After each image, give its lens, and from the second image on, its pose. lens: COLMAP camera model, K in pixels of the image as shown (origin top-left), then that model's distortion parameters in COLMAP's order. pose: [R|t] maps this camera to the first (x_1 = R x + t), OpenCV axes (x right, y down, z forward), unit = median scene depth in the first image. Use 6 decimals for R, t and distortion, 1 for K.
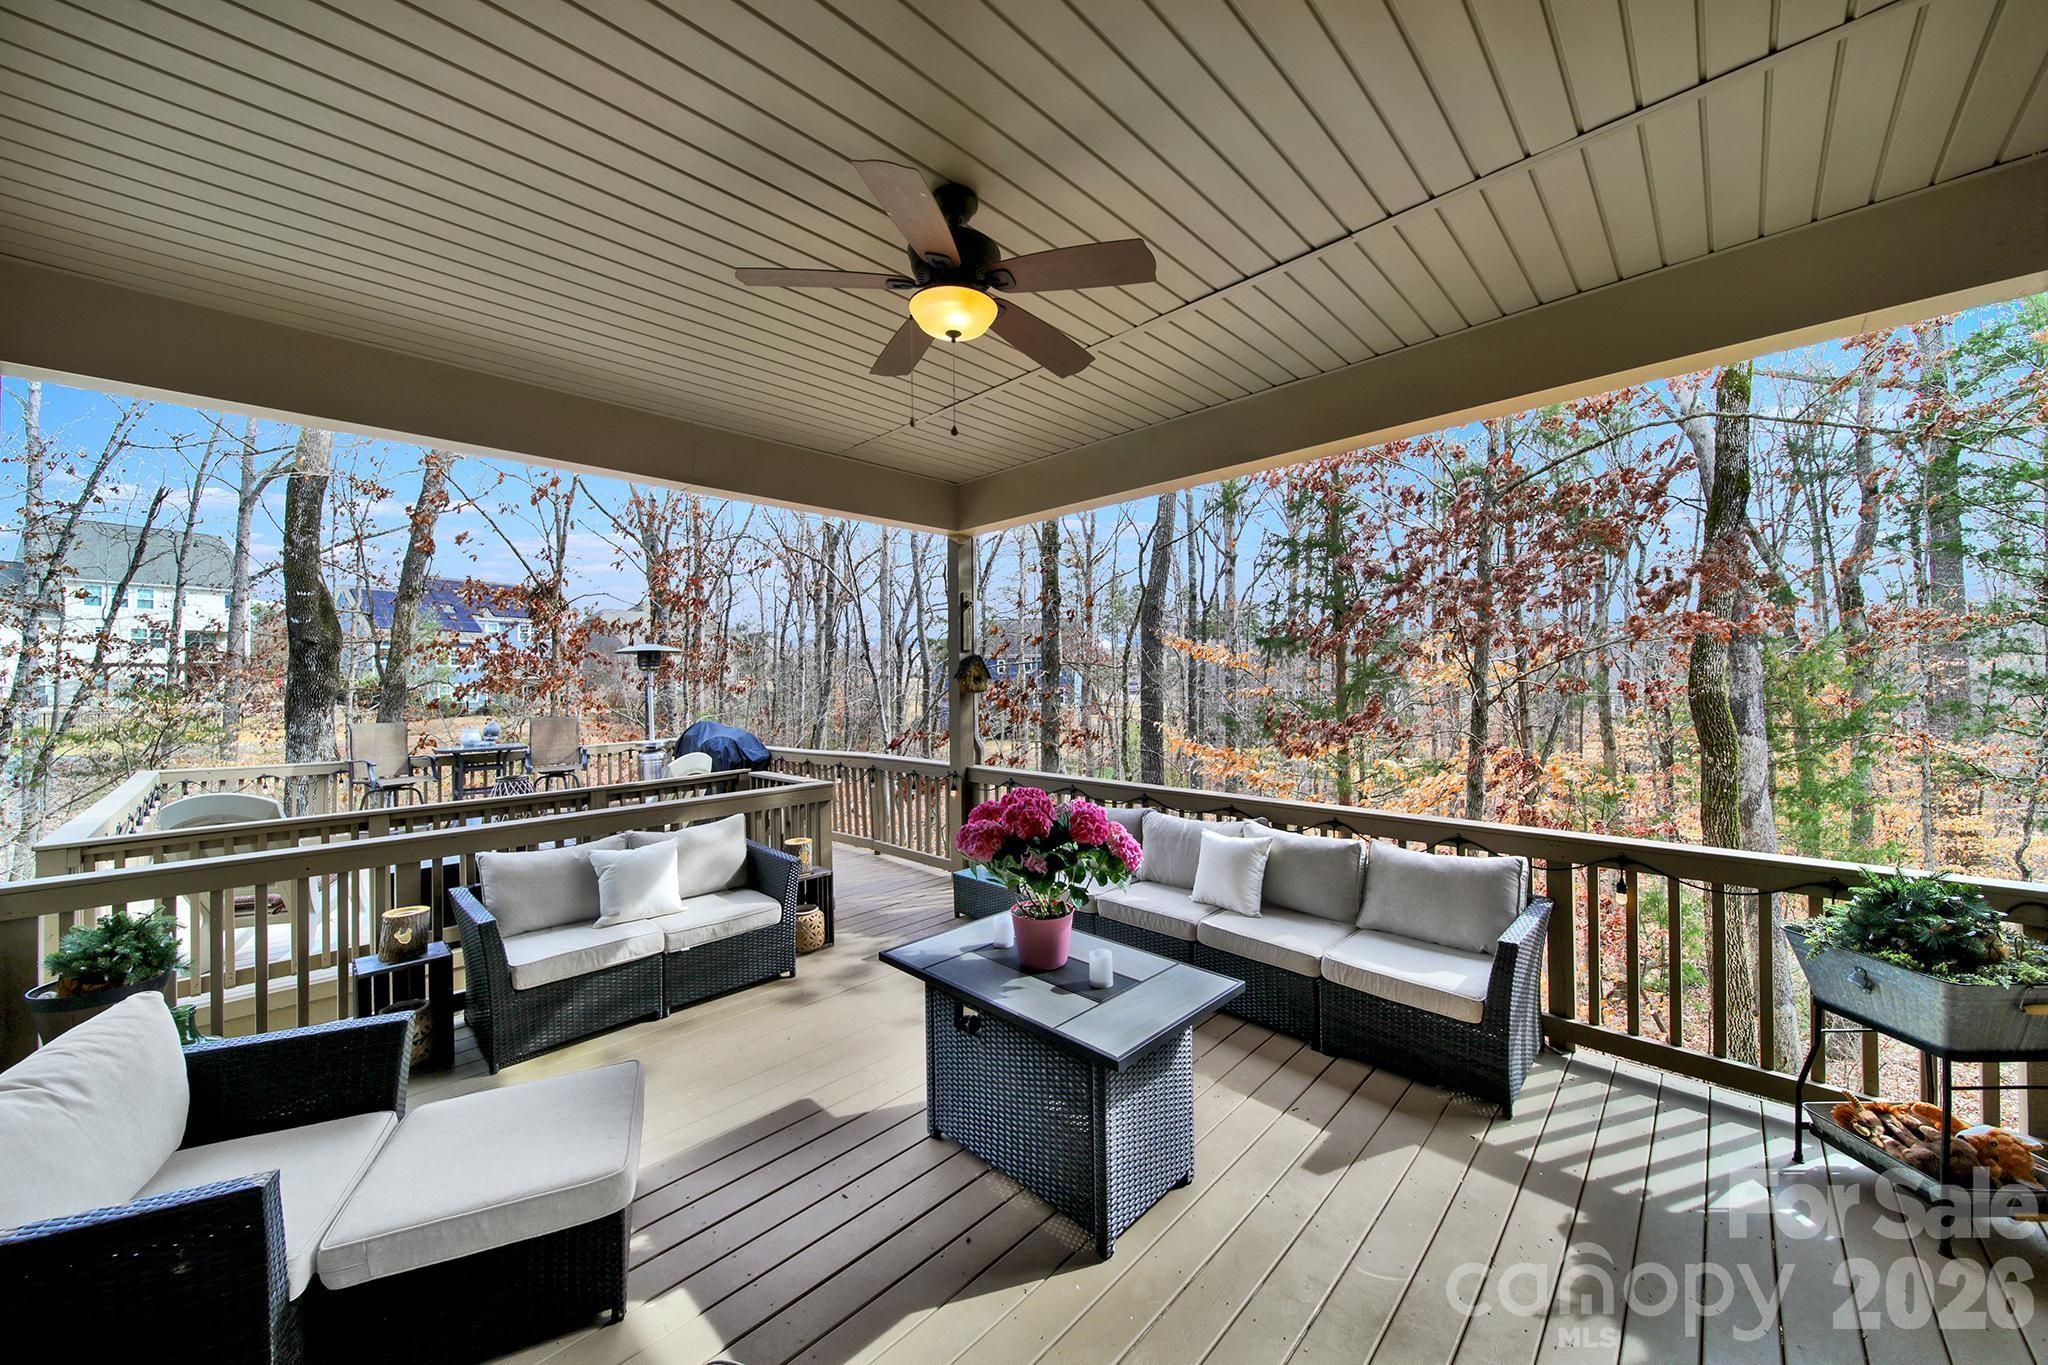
lens RADIAL K [[737.2, 0, 1022.7], [0, 737.2, 679.5], [0, 0, 1]] dist [-0.001846, 0.000299]
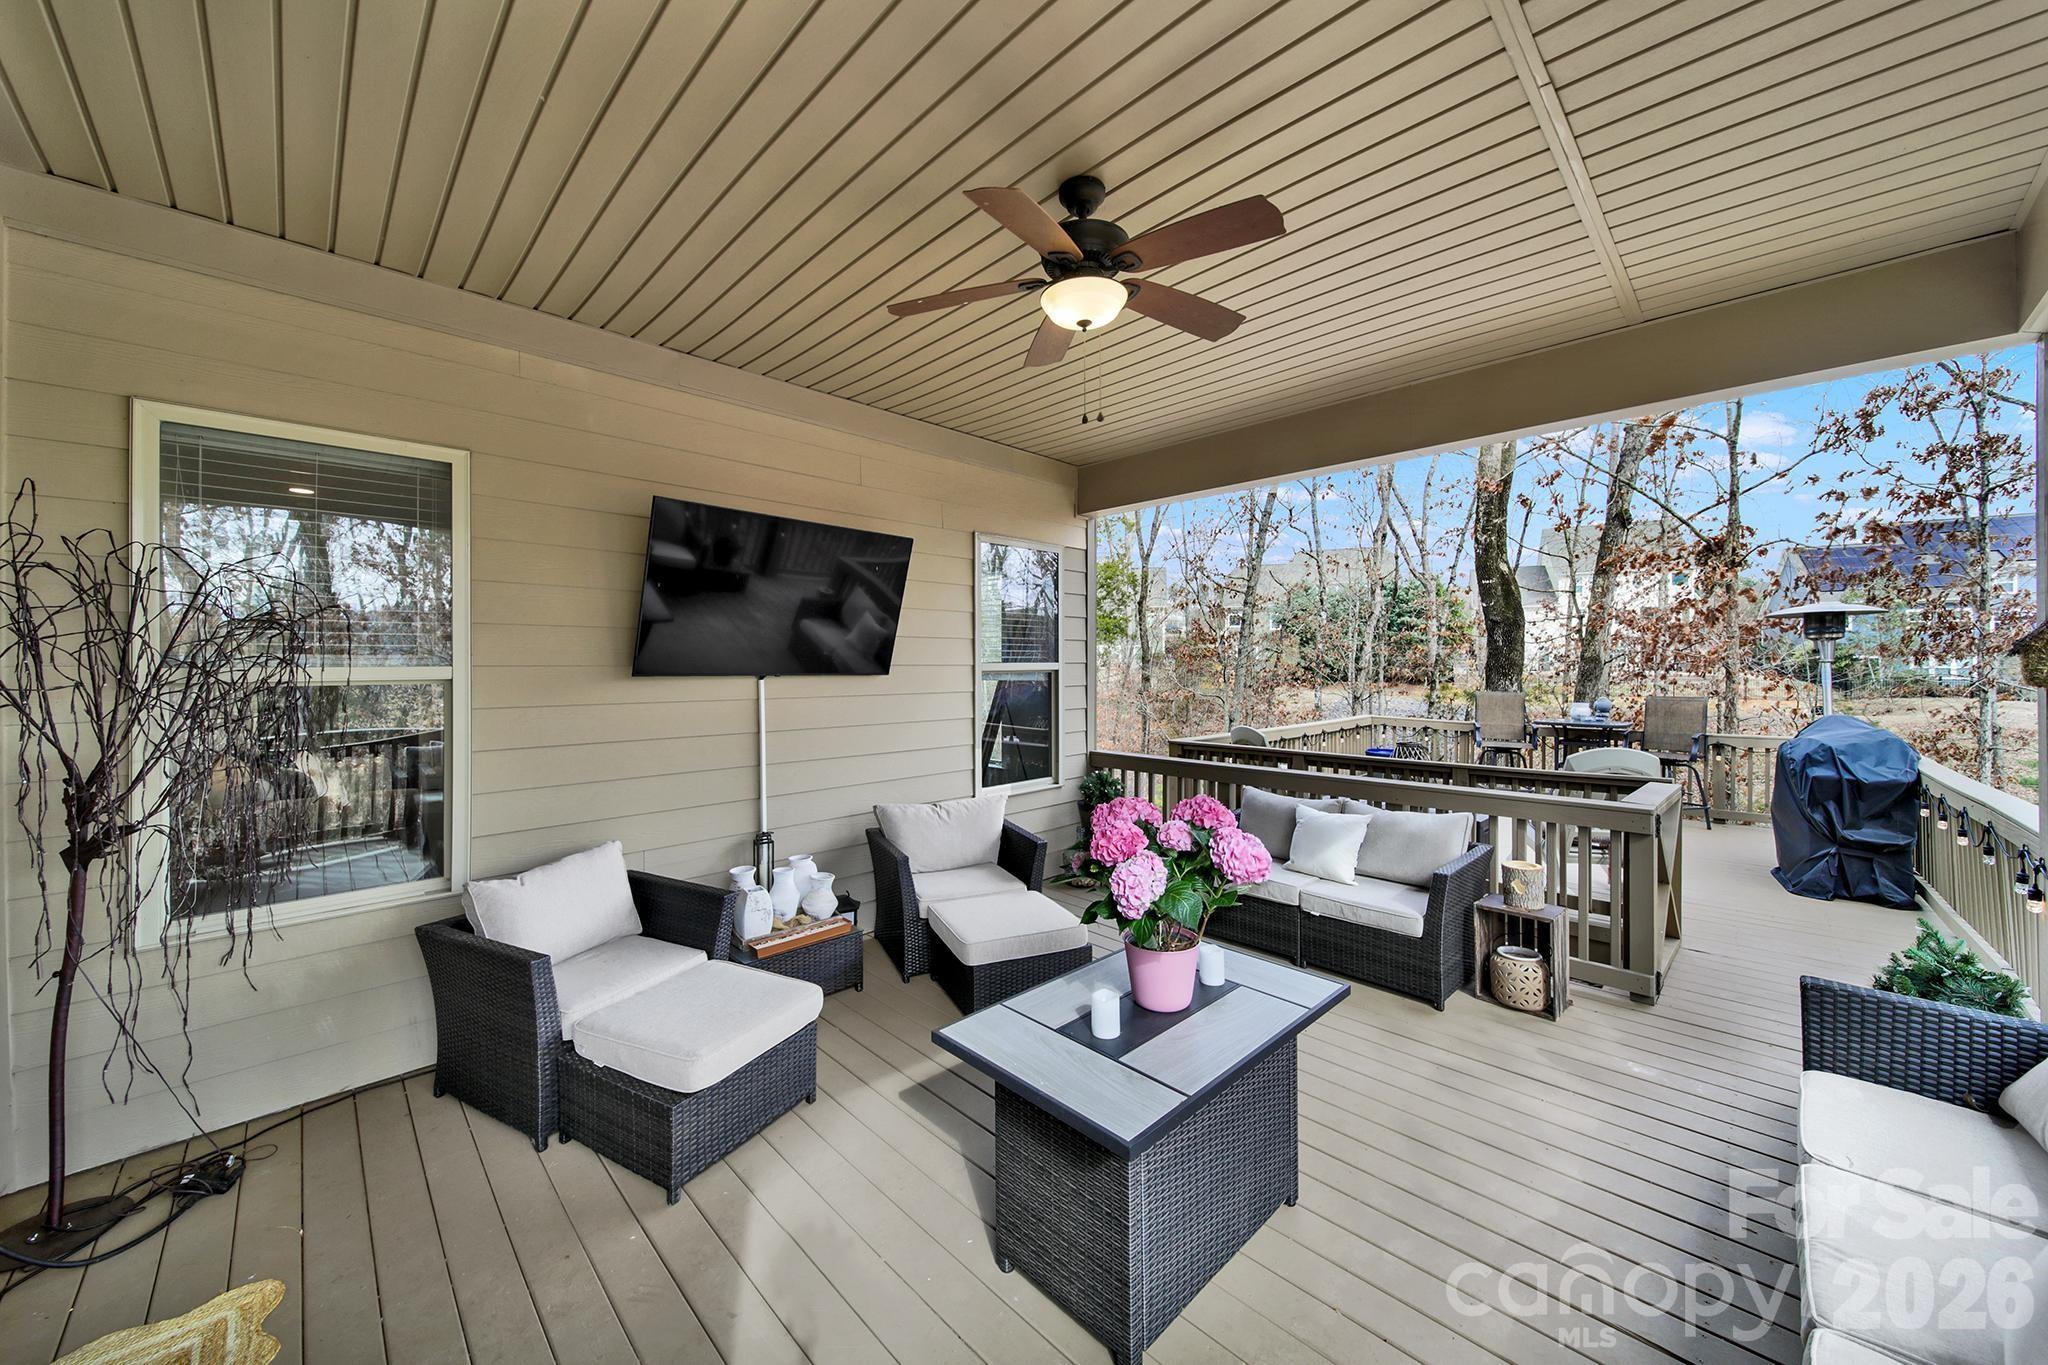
lens RADIAL K [[737.2, 0, 1019.3], [0, 737.2, 669.6], [0, 0, 1]] dist [-0.001846, 0.000299]
pose [[-0.038014, 0.019846, -0.999080, 0.372710], [0.008356, 0.999774, 0.019542, -0.004318], [0.999242, -0.007605, -0.038171, 0.382605]]
